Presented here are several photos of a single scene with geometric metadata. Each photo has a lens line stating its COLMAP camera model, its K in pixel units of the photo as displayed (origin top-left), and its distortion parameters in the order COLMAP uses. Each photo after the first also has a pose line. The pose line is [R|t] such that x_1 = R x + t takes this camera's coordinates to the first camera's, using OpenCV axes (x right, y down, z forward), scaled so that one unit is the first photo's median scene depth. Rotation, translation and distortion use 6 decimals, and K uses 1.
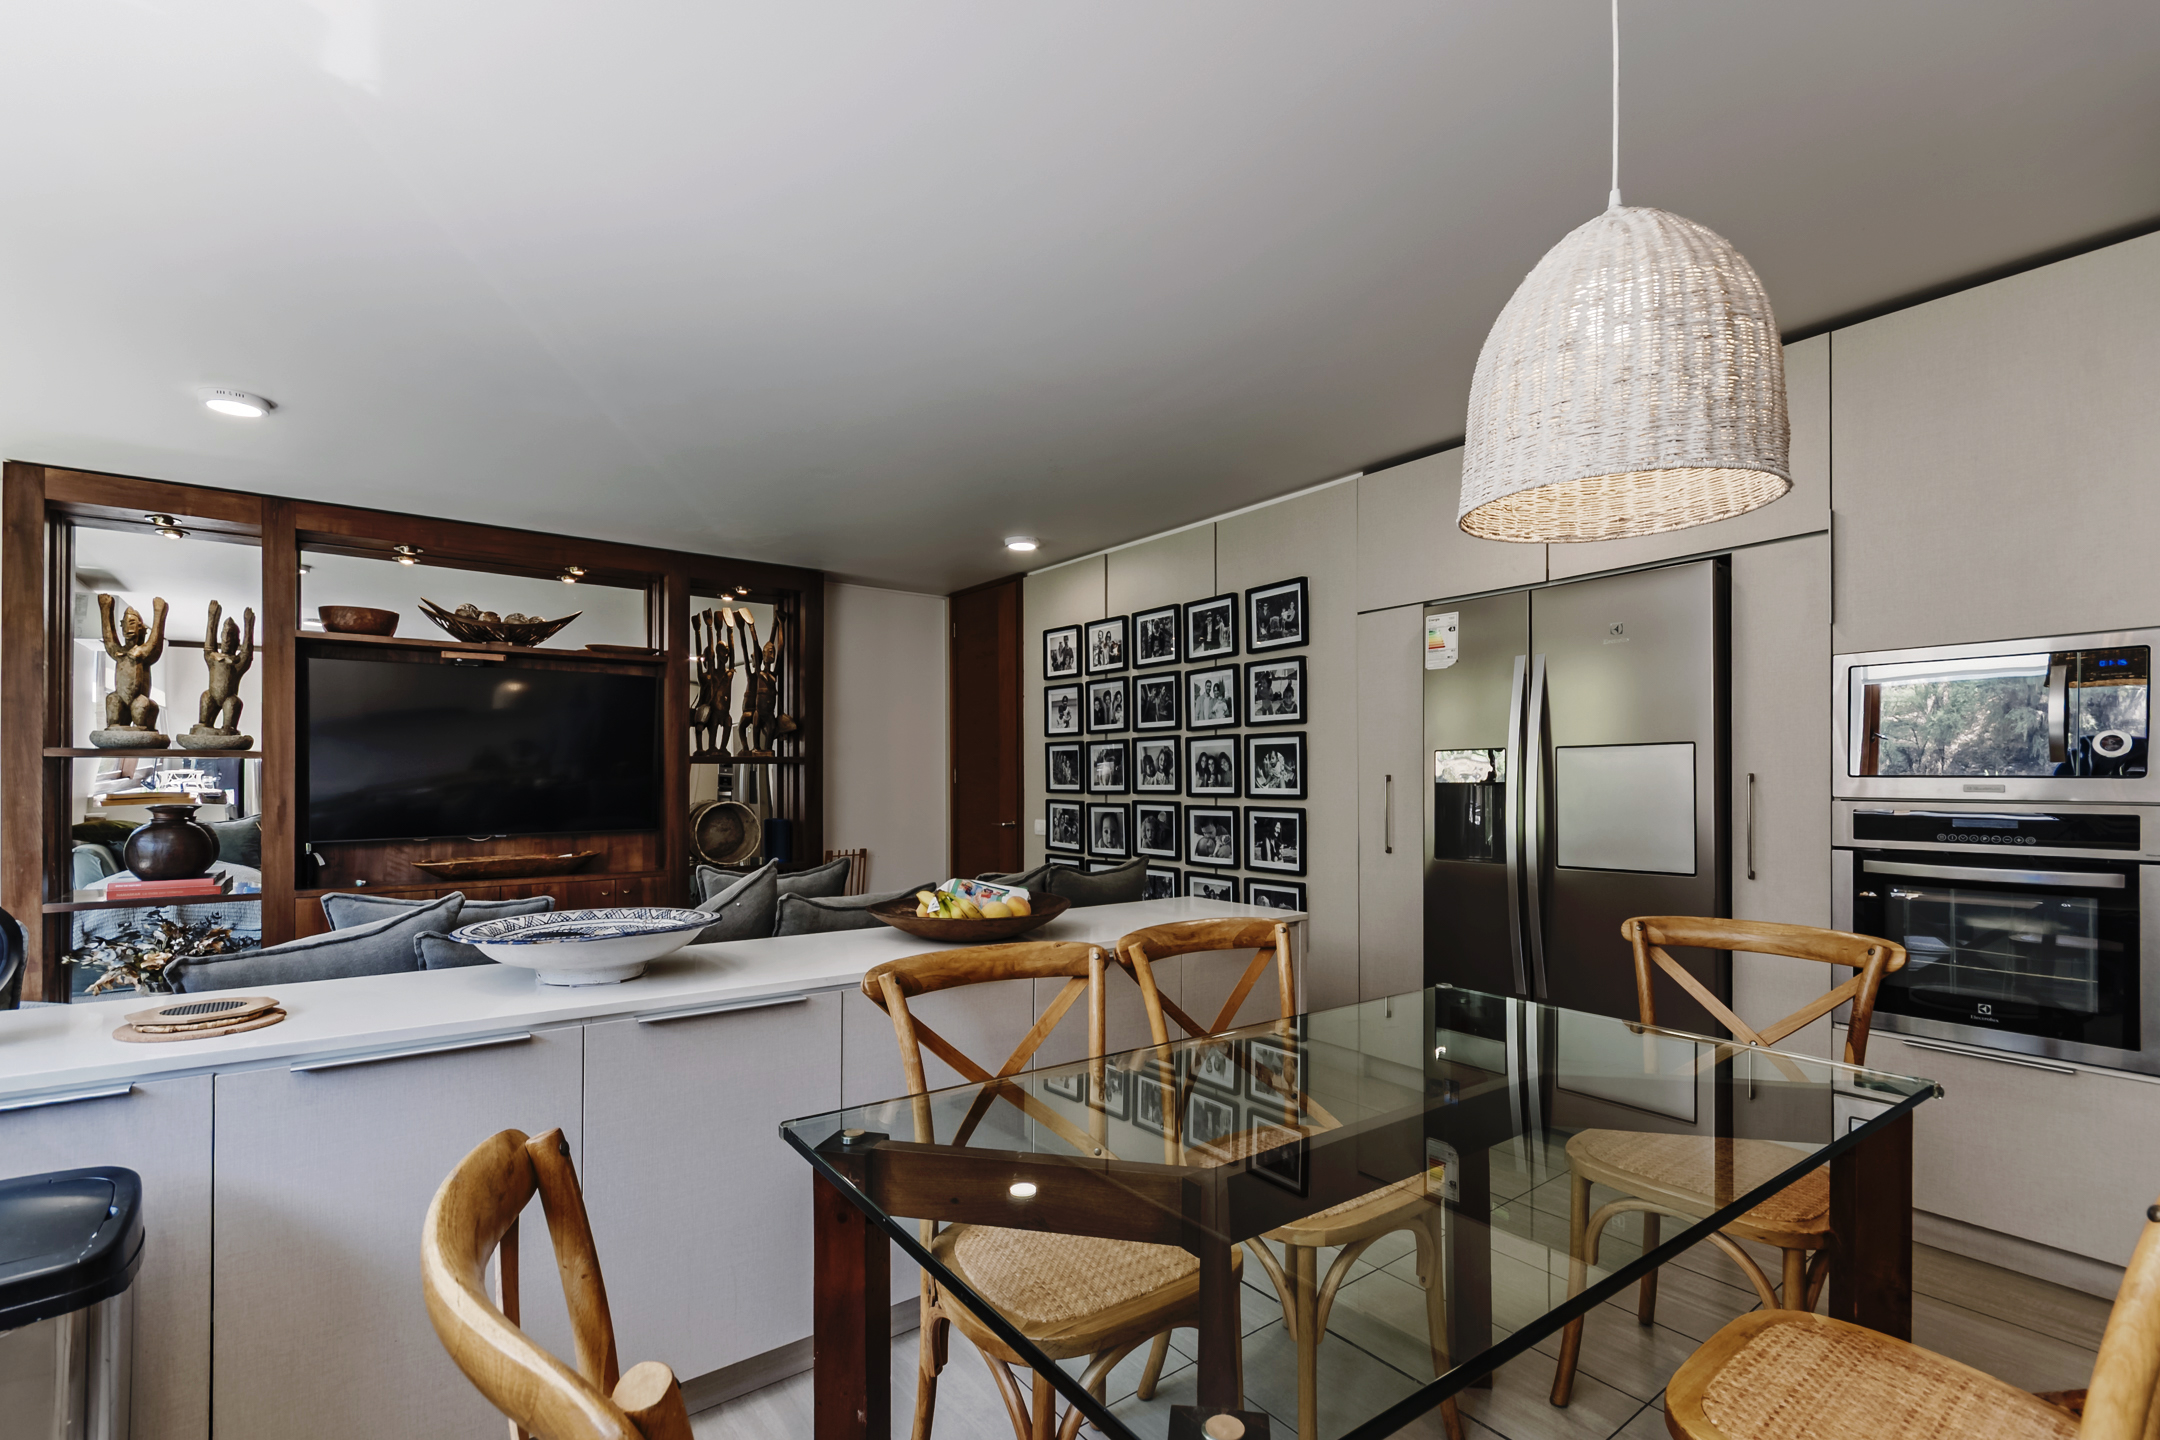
lens RADIAL K [[940.4, 0, 1092.0], [0, 940.4, 753.9], [0, 0, 1]] dist [0.013618, -0.004770]
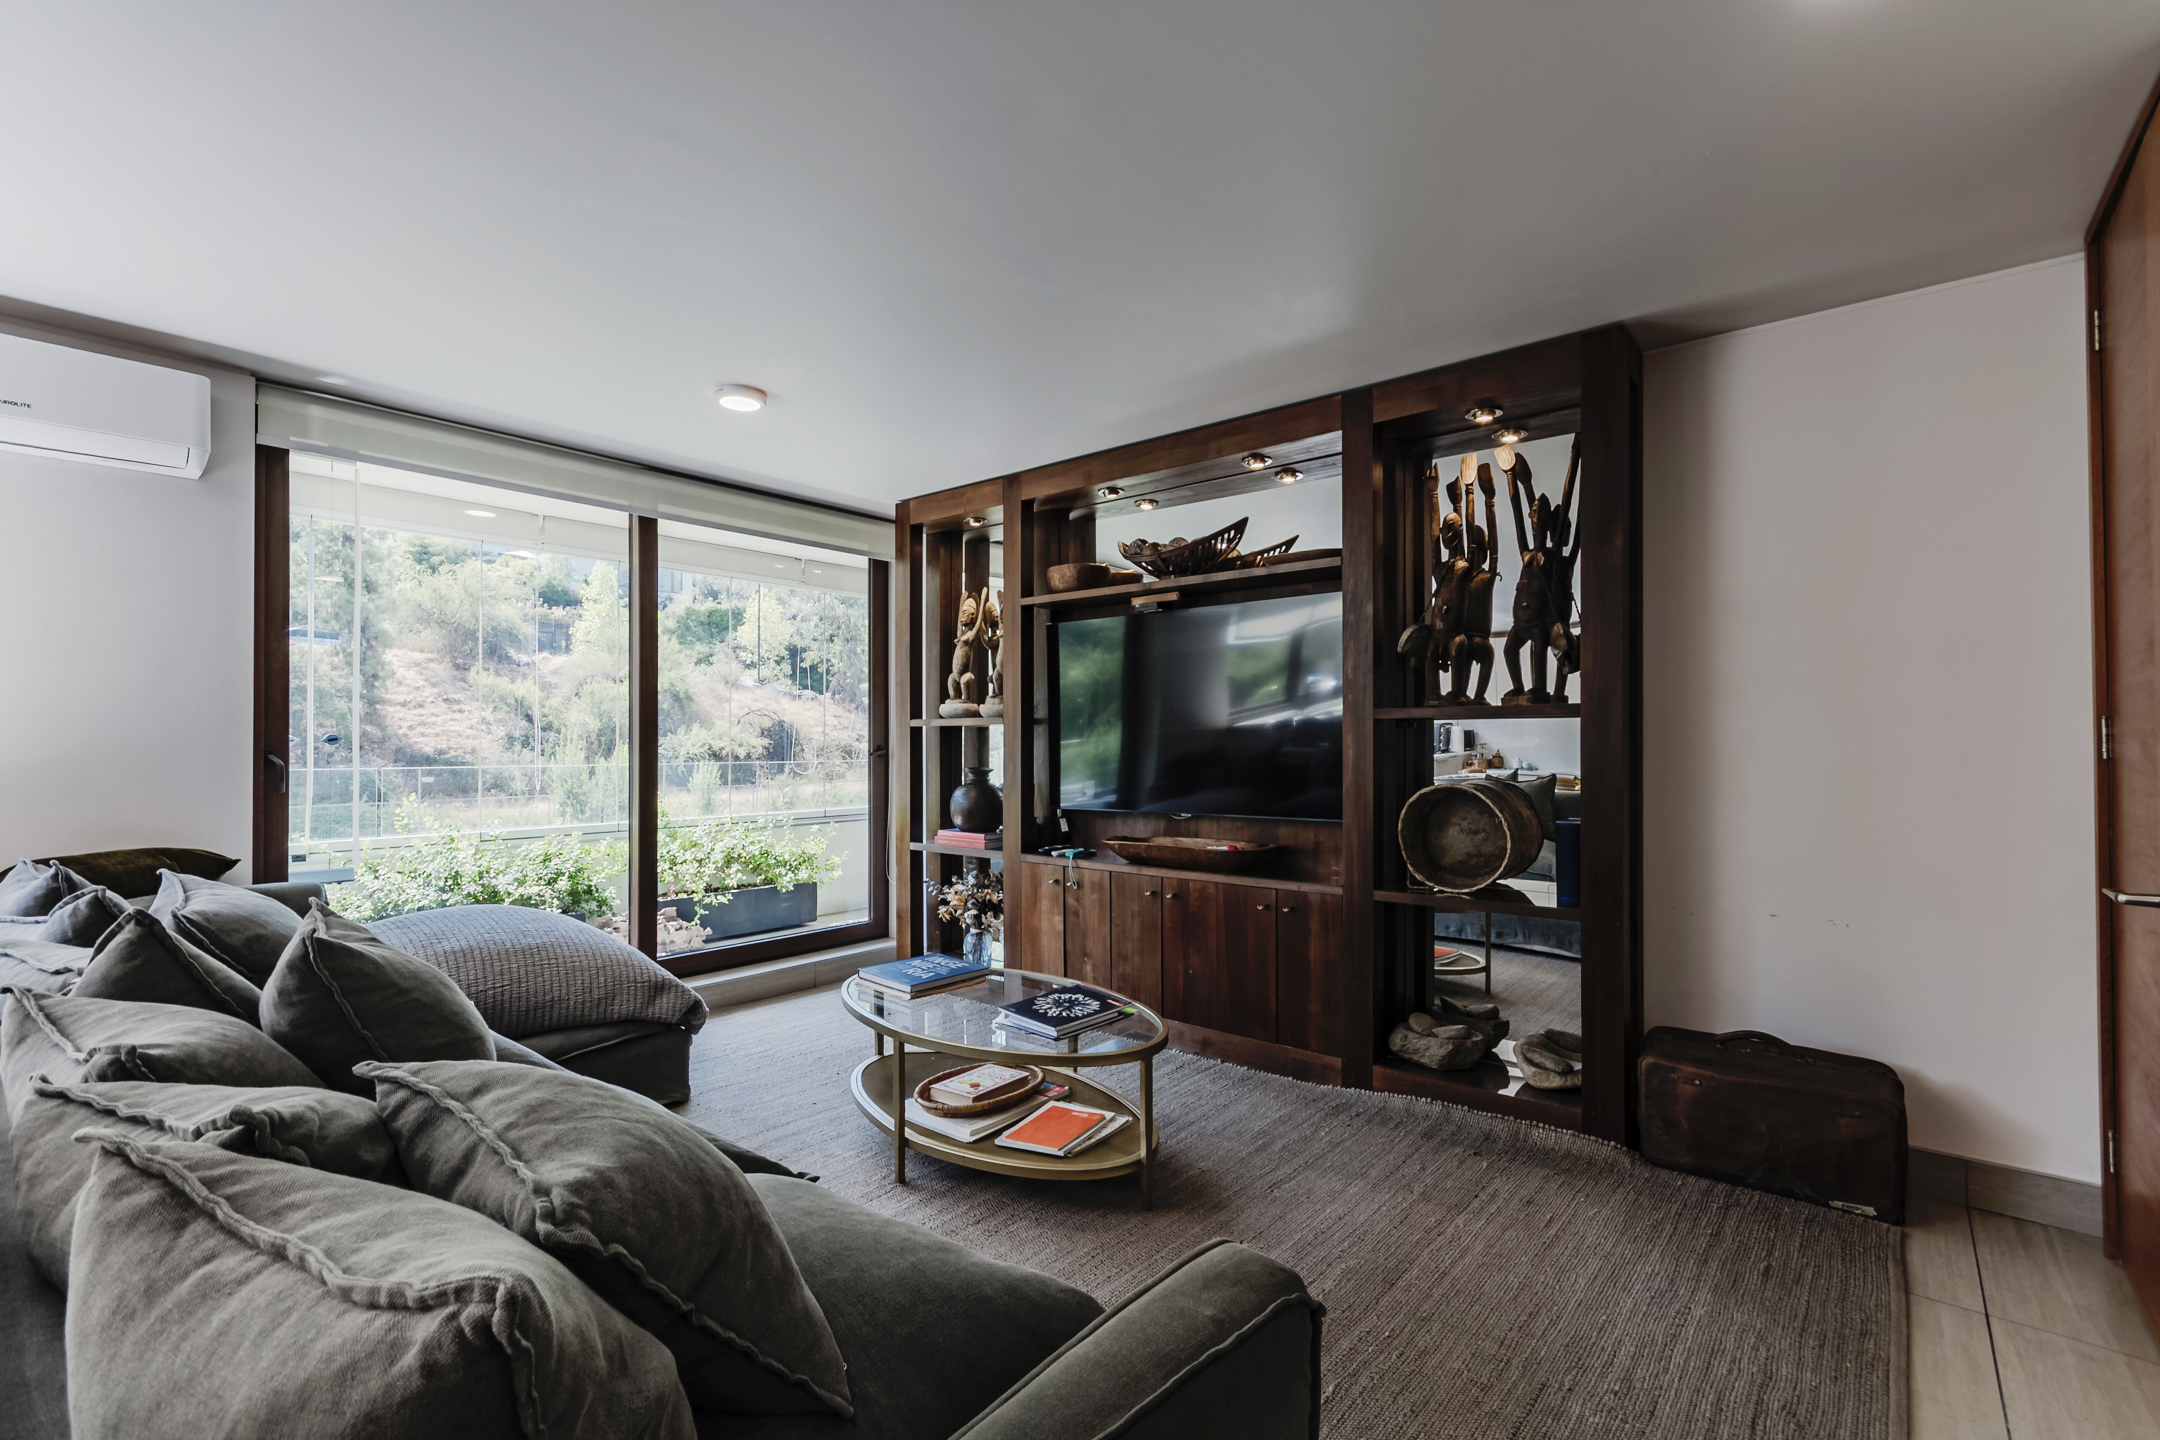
lens RADIAL K [[963.7, 0, 1088.8], [0, 963.7, 728.8], [0, 0, 1]] dist [-0.000919, 0.000173]
pose [[0.212680, -0.009676, -0.977074, 0.150182], [0.030412, 0.999532, -0.003279, 0.011885], [0.976648, -0.029017, 0.212875, 0.667181]]
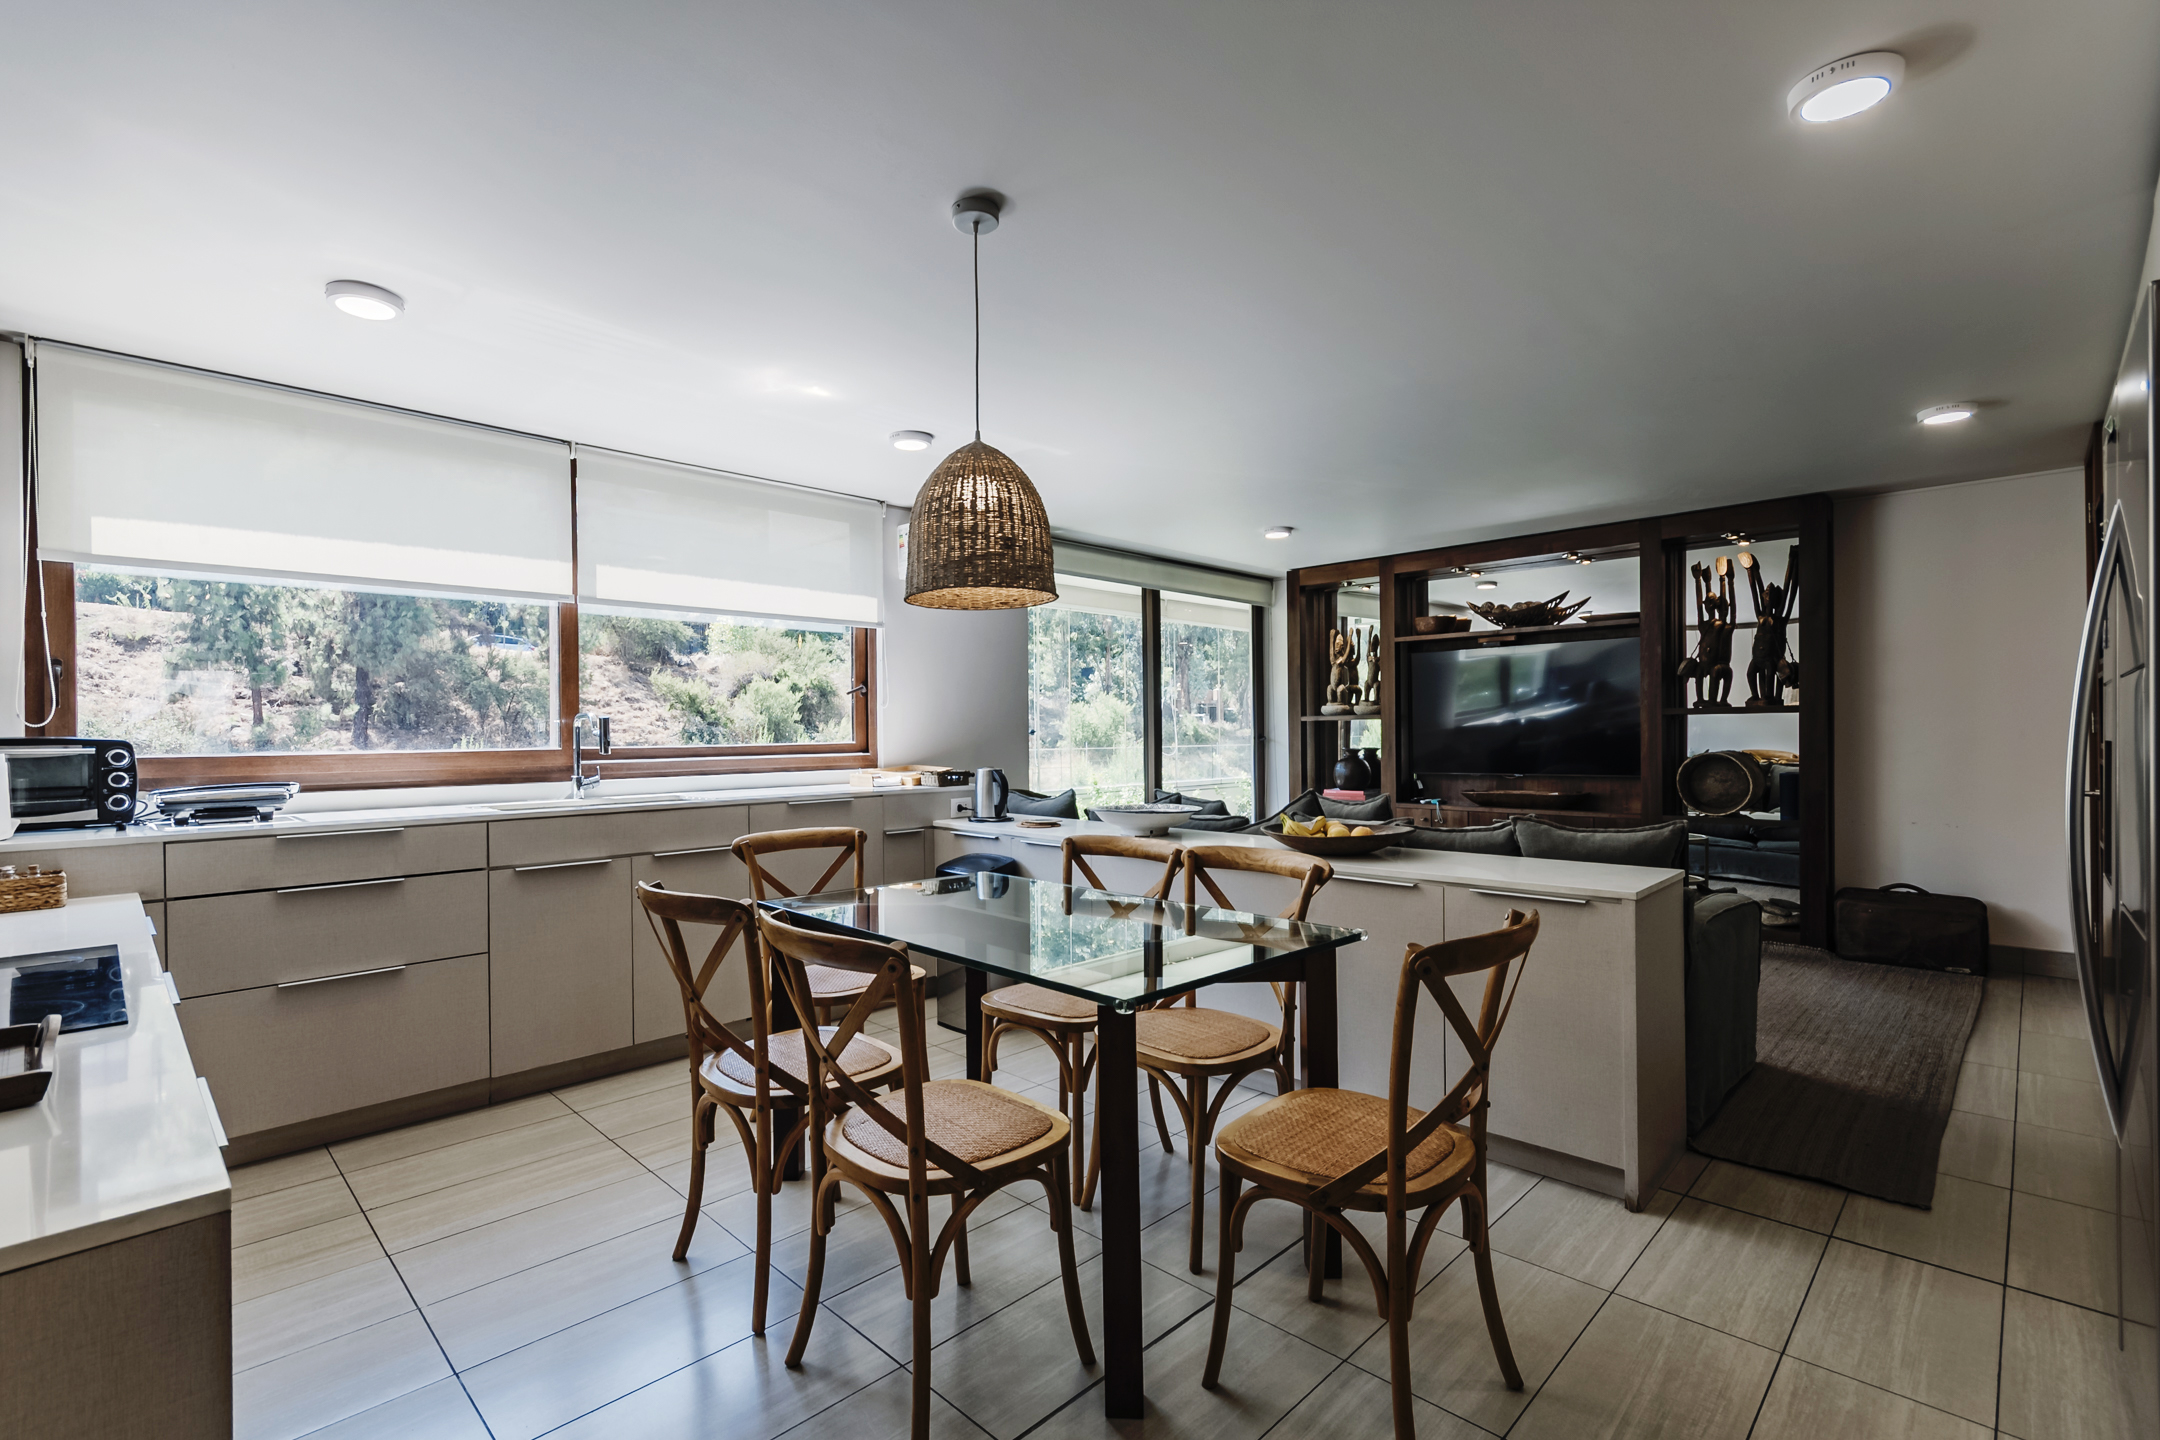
lens RADIAL K [[979.0, 0, 1094.2], [0, 979.0, 730.3], [0, 0, 1]] dist [-0.001731, 0.000002]
pose [[0.138148, -0.000174, -0.990412, 0.556630], [0.039985, 0.999186, 0.005402, -0.004591], [0.989604, -0.040348, 0.138043, 0.214117]]
